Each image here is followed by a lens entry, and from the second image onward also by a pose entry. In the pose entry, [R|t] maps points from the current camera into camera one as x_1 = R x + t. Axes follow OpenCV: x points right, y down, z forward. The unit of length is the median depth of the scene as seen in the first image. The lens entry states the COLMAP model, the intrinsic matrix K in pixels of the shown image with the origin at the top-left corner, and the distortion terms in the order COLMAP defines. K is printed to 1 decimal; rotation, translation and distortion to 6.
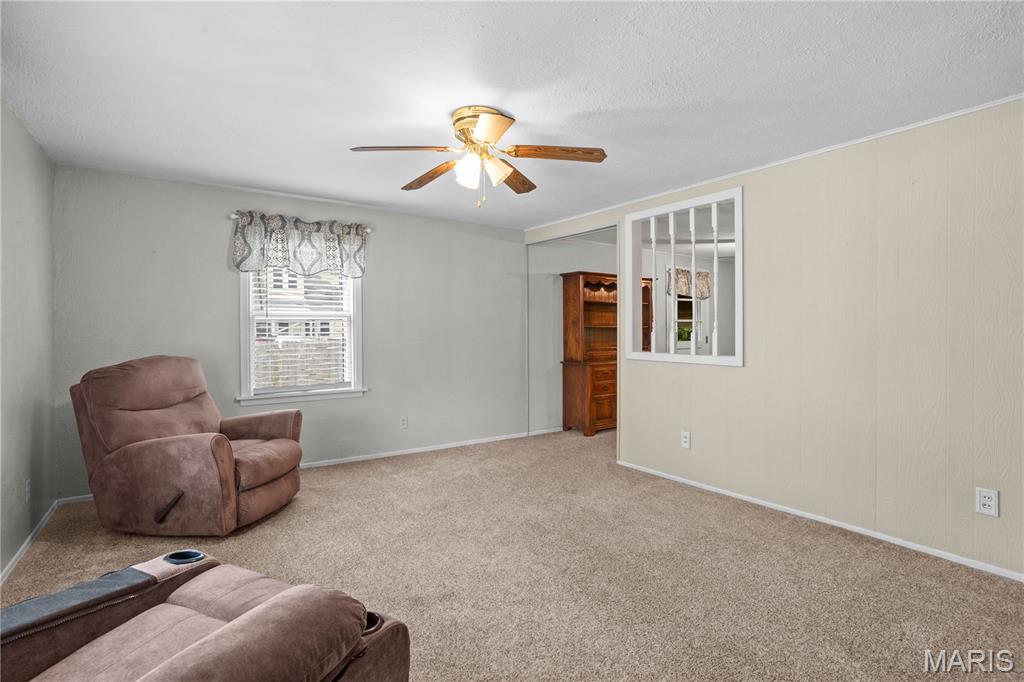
lens RADIAL K [[492.7, 0, 511.9], [0, 492.7, 335.7], [0, 0, 1]] dist [-0.030251, 0.009932]
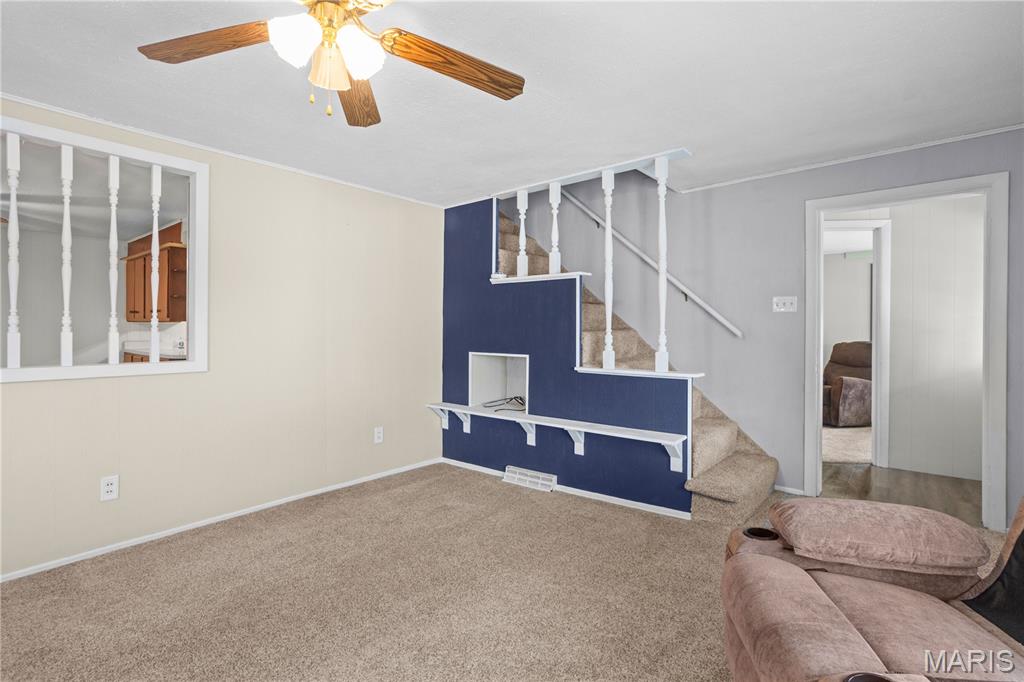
lens RADIAL K [[492.7, 0, 513.3], [0, 492.7, 334.6], [0, 0, 1]] dist [-0.030251, 0.009932]
pose [[-0.274180, -0.008730, 0.961639, -0.477176], [0.010443, 0.999873, 0.012055, -0.006712], [-0.961622, 0.013347, -0.274054, 0.668223]]
